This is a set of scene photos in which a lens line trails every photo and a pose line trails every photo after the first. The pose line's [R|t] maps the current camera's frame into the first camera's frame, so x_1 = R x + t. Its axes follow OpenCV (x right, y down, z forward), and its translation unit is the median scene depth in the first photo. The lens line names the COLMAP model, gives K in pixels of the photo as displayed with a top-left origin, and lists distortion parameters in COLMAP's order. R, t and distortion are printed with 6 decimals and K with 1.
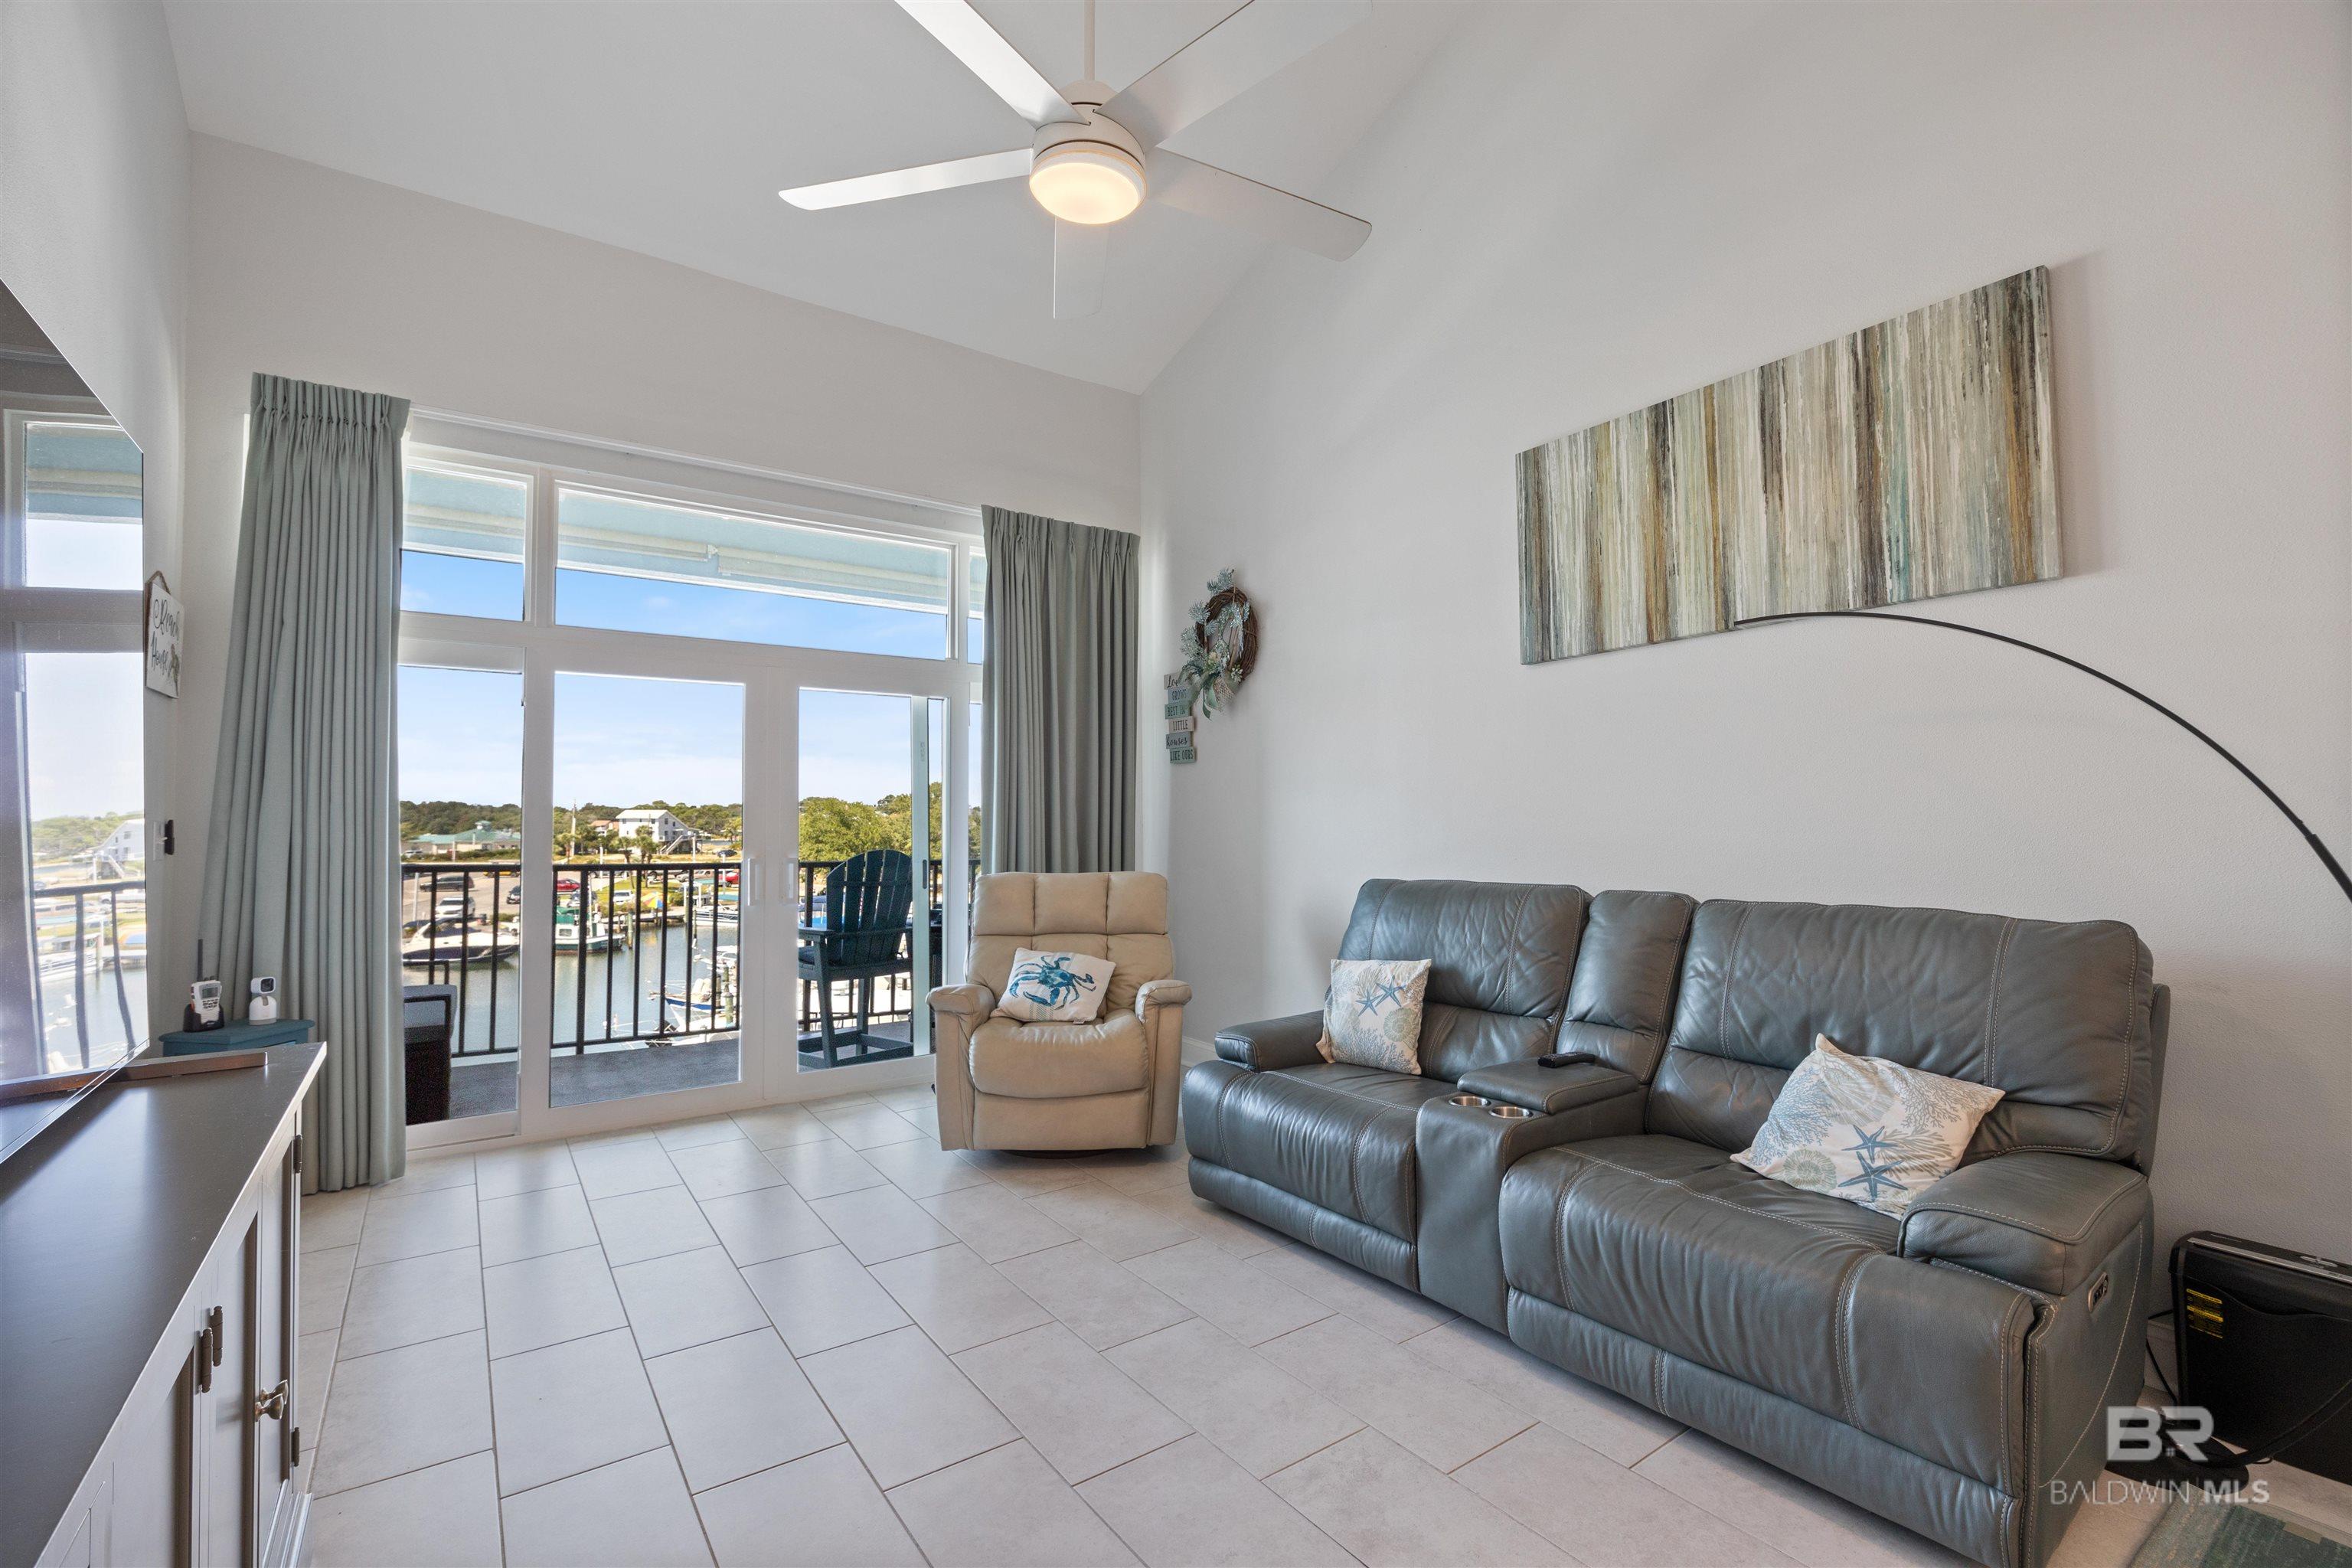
lens RADIAL K [[1035.5, 0, 1179.6], [0, 1035.5, 774.7], [0, 0, 1]] dist [-0.010853, -0.000120]
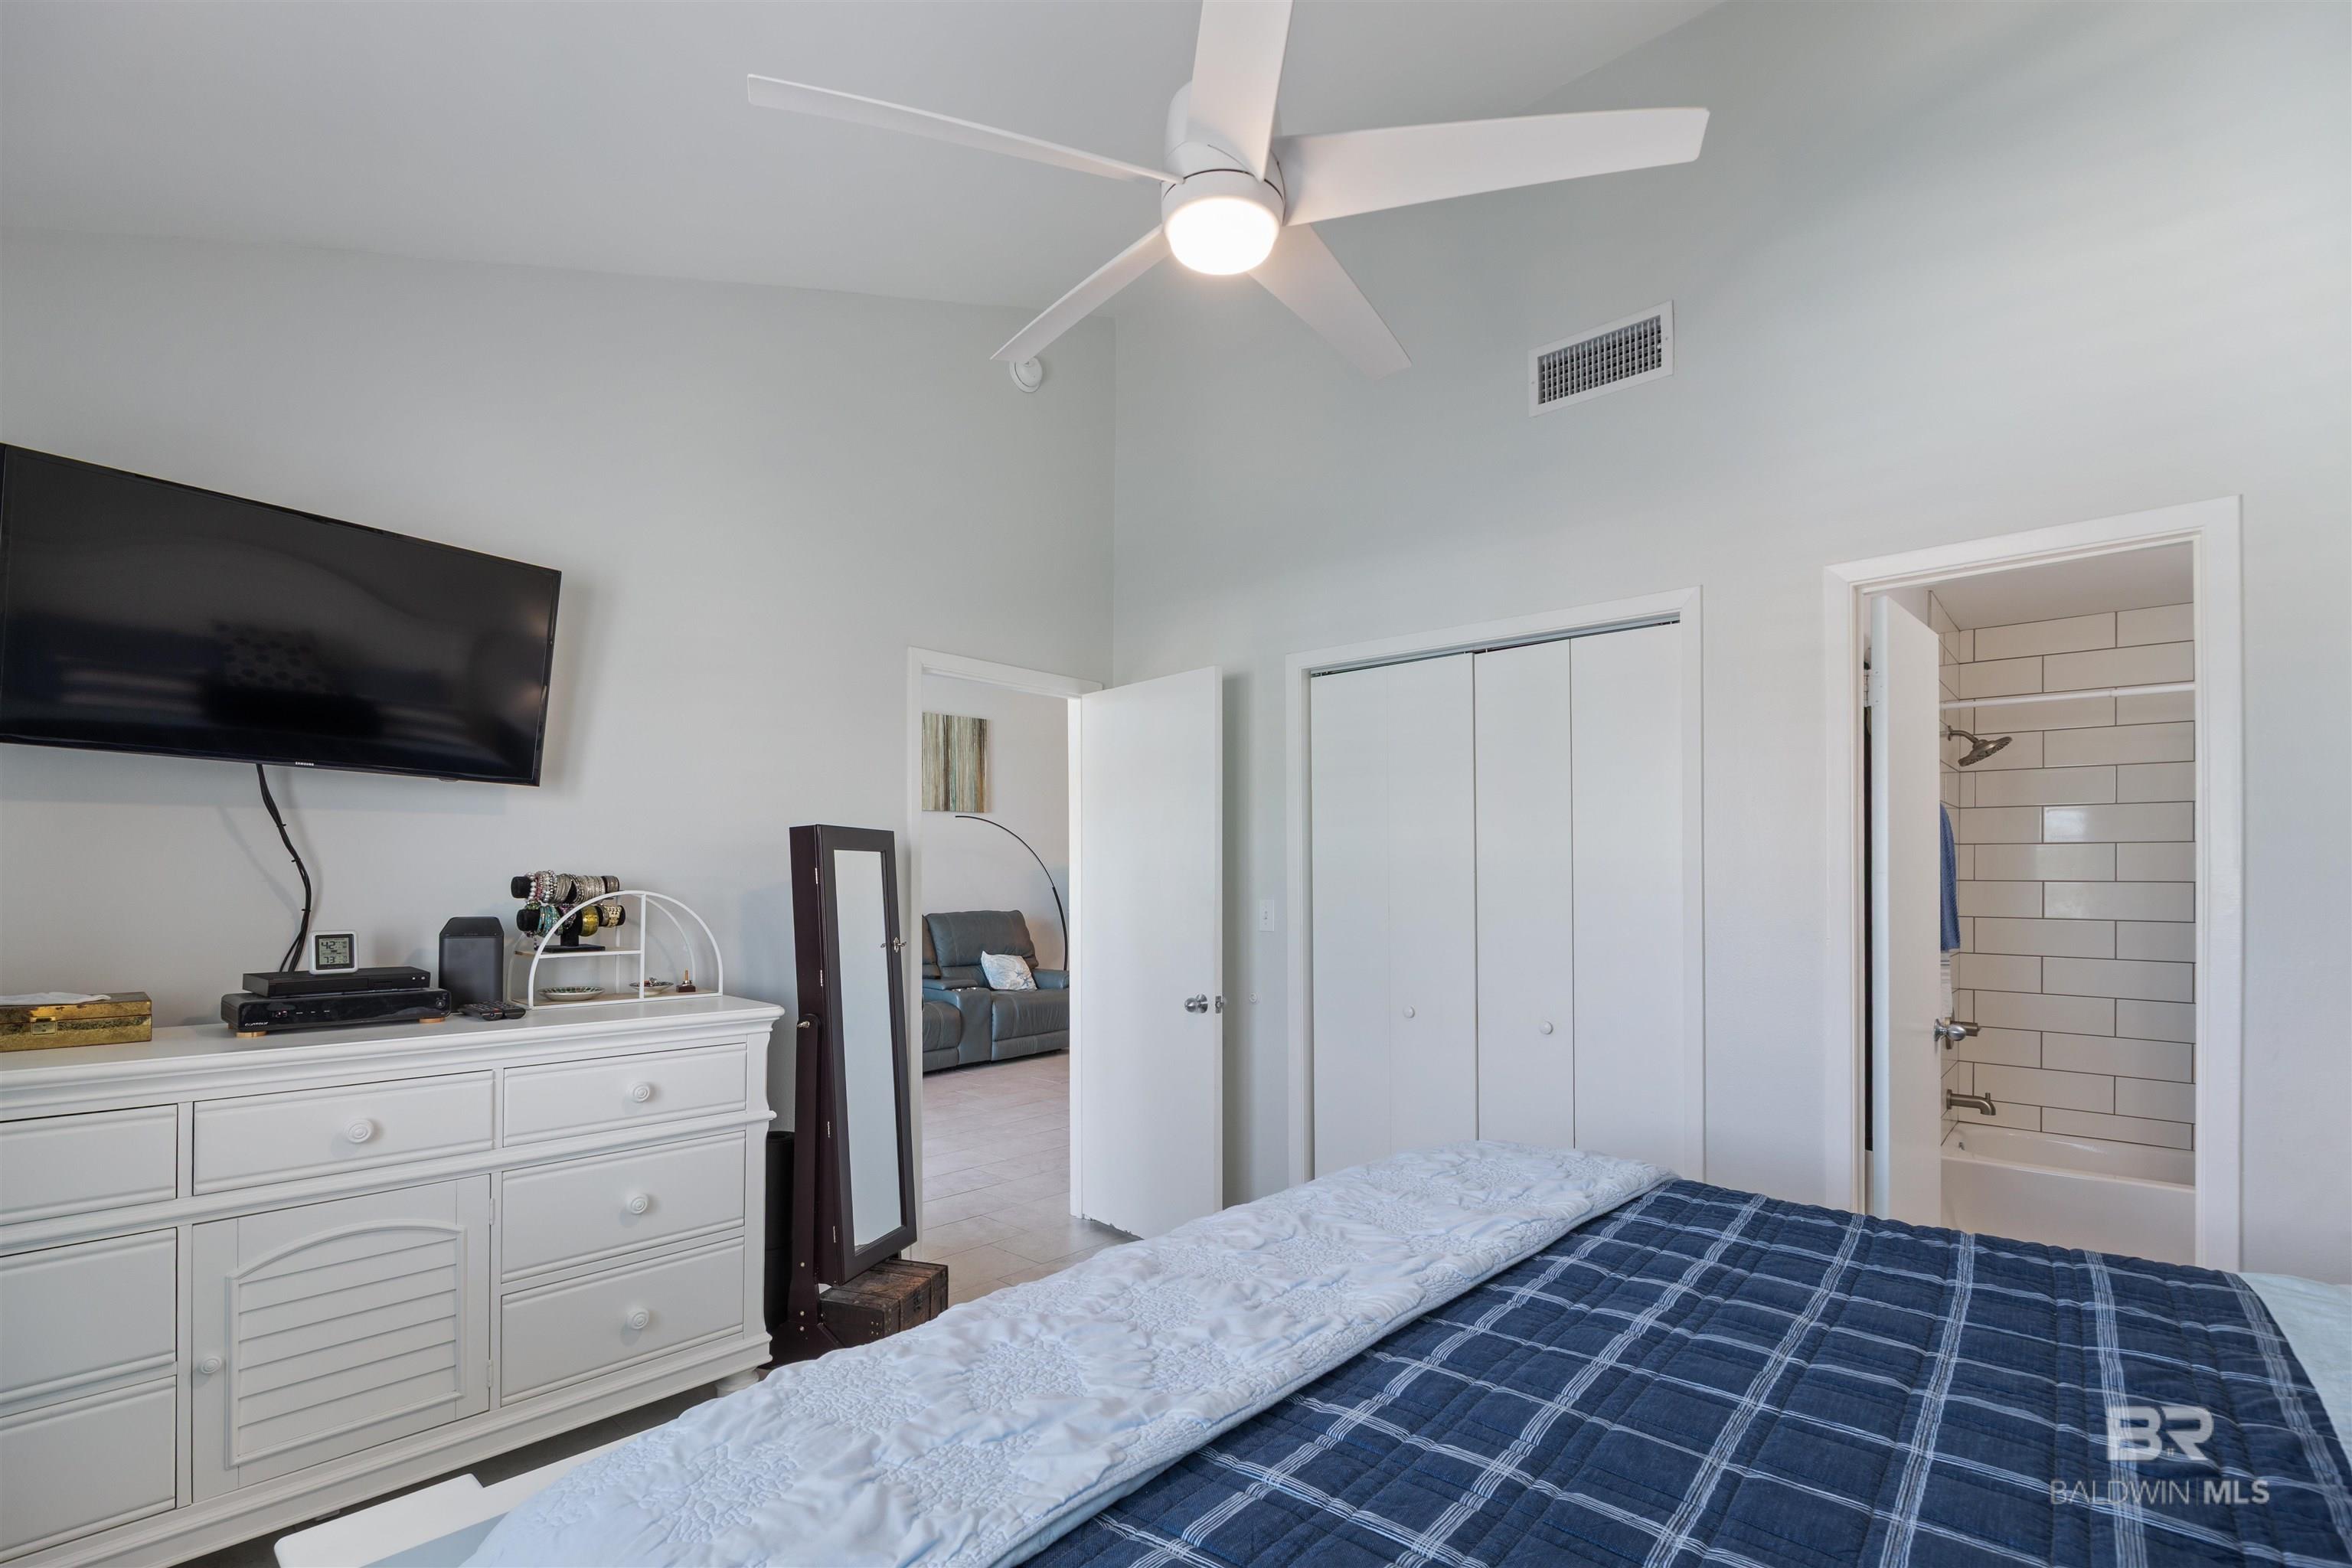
lens RADIAL K [[1035.5, 0, 1180.3], [0, 1035.5, 863.9], [0, 0, 1]] dist [-0.010853, -0.000120]
pose [[-0.222112, 0.005482, 0.975006, -2.078338], [-0.039899, 0.999095, -0.014707, 0.003243], [-0.974204, -0.042168, -0.221692, 0.881023]]
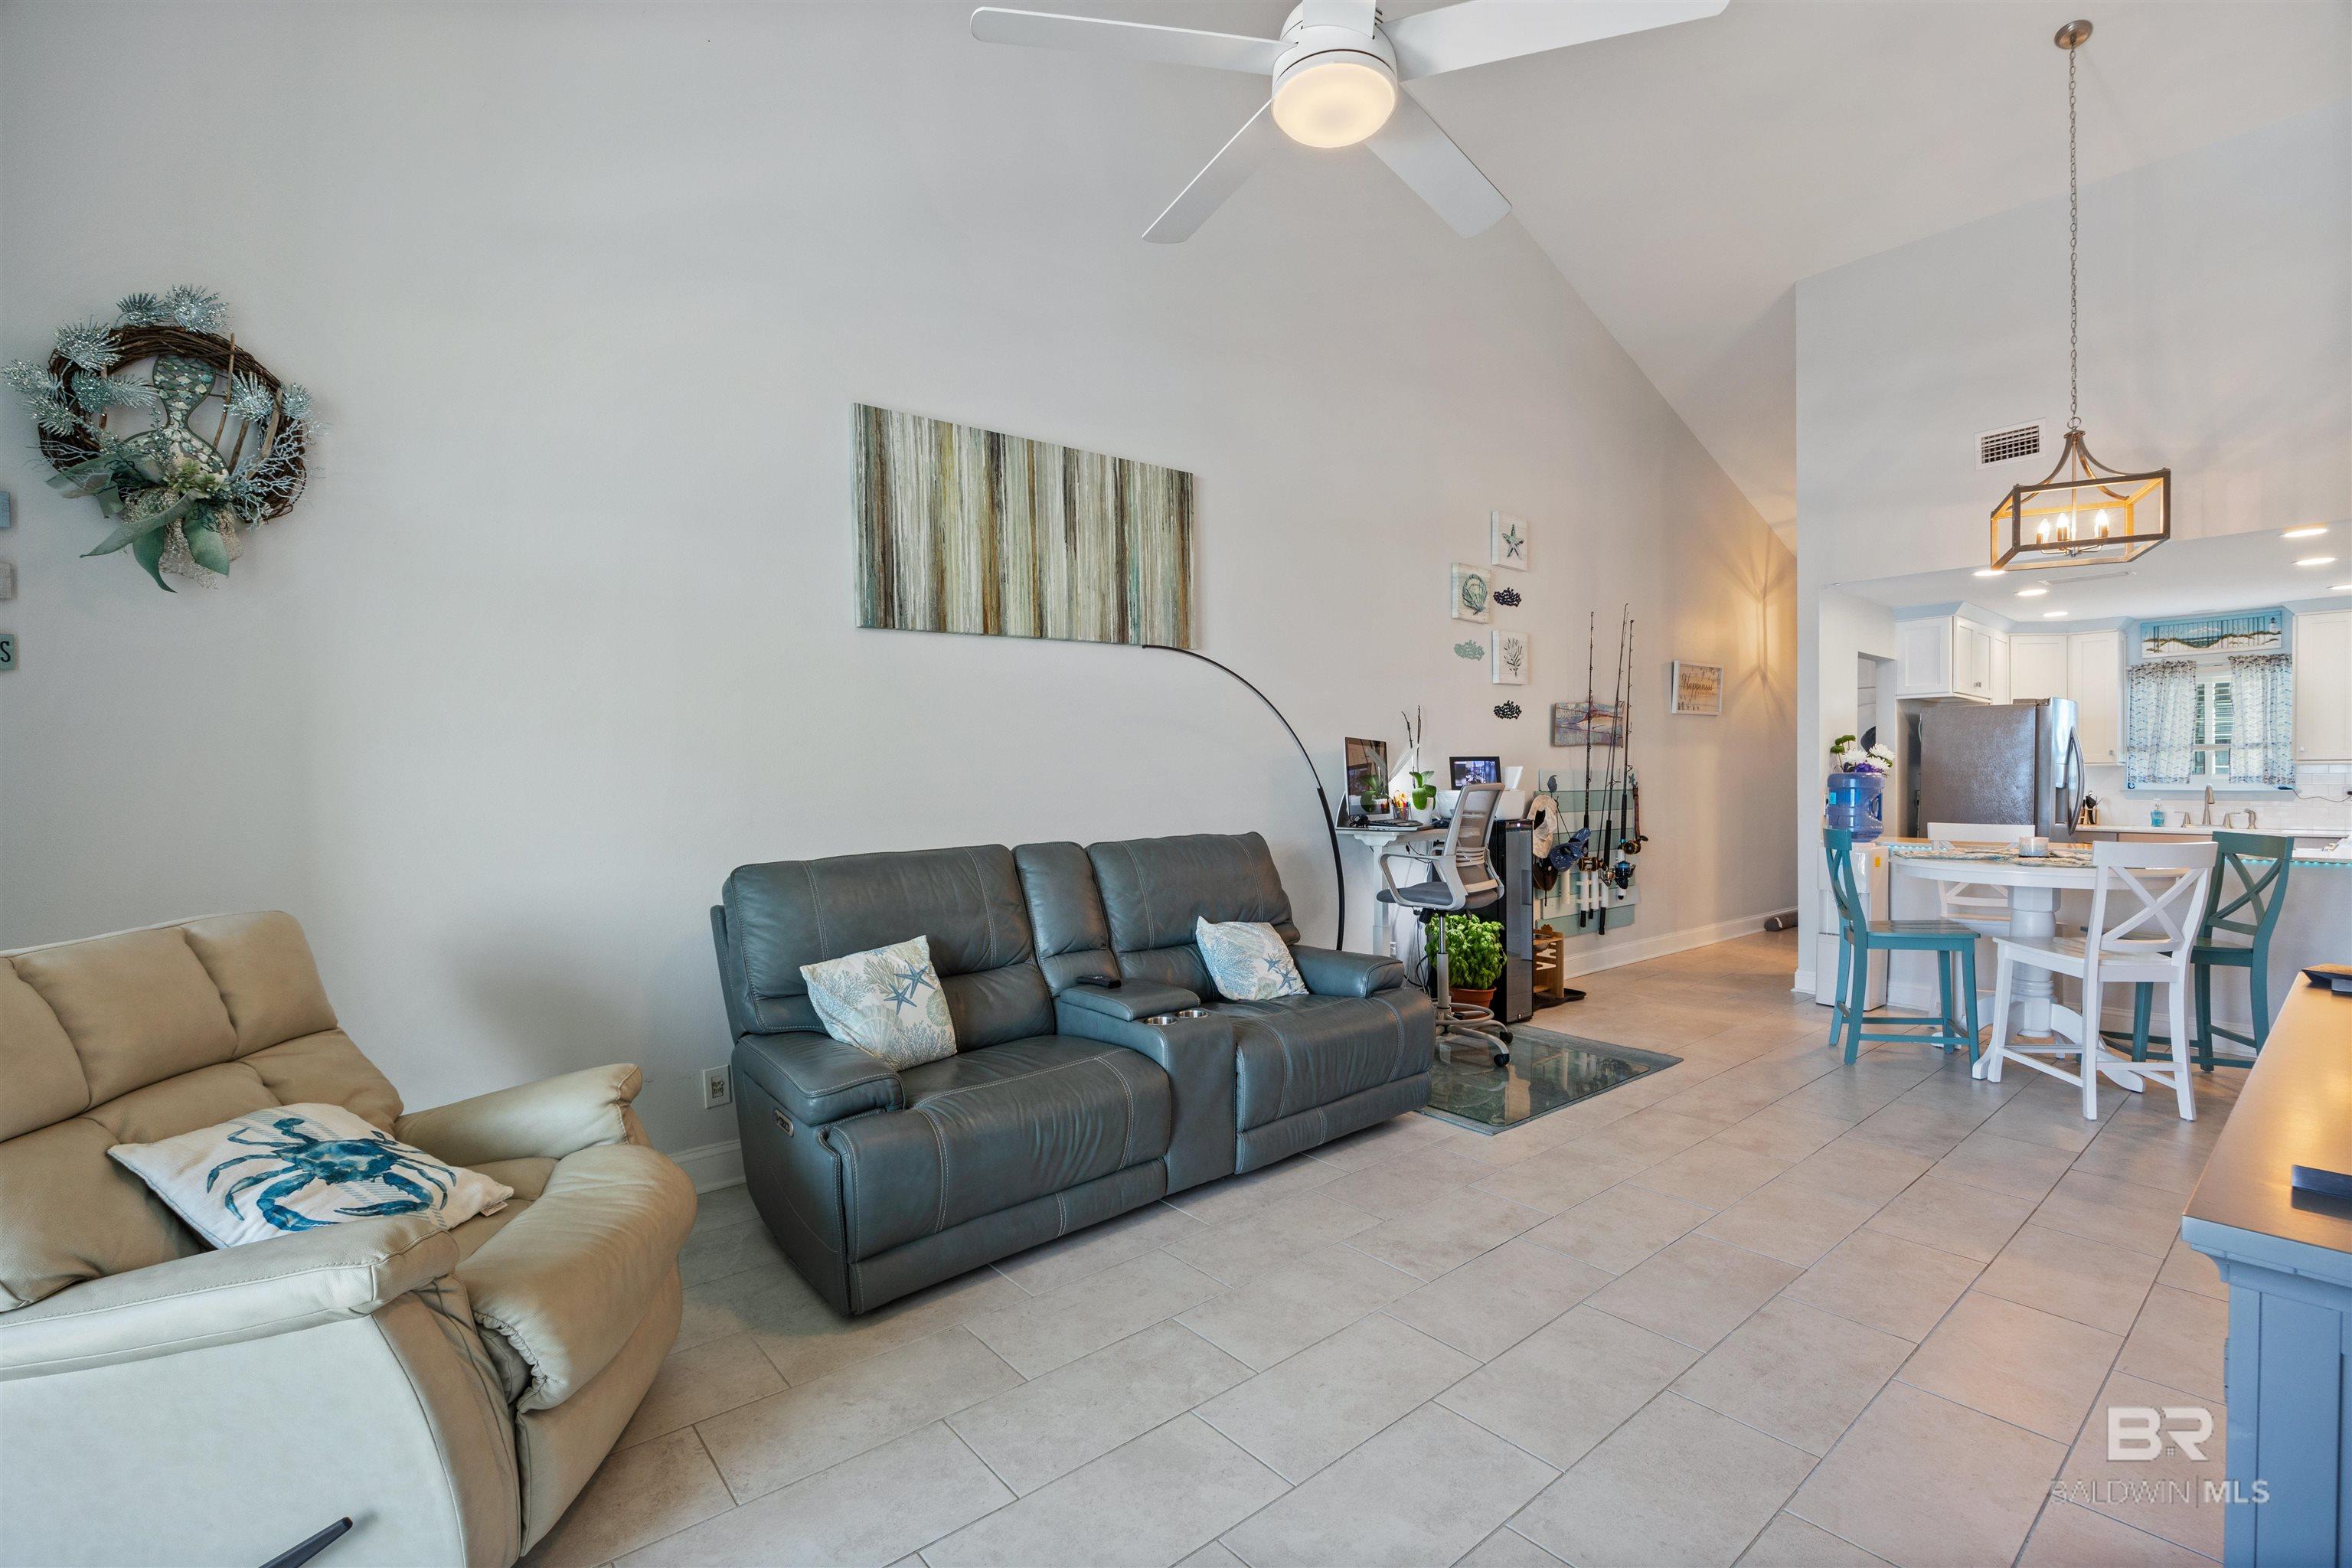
lens RADIAL K [[1035.5, 0, 1177.0], [0, 1035.5, 784.9], [0, 0, 1]] dist [-0.010853, -0.000120]
pose [[-0.074880, -0.003363, 0.997187, -0.762704], [-0.029040, 0.999578, 0.001190, 0.036930], [-0.996770, -0.028869, -0.074946, 0.907241]]
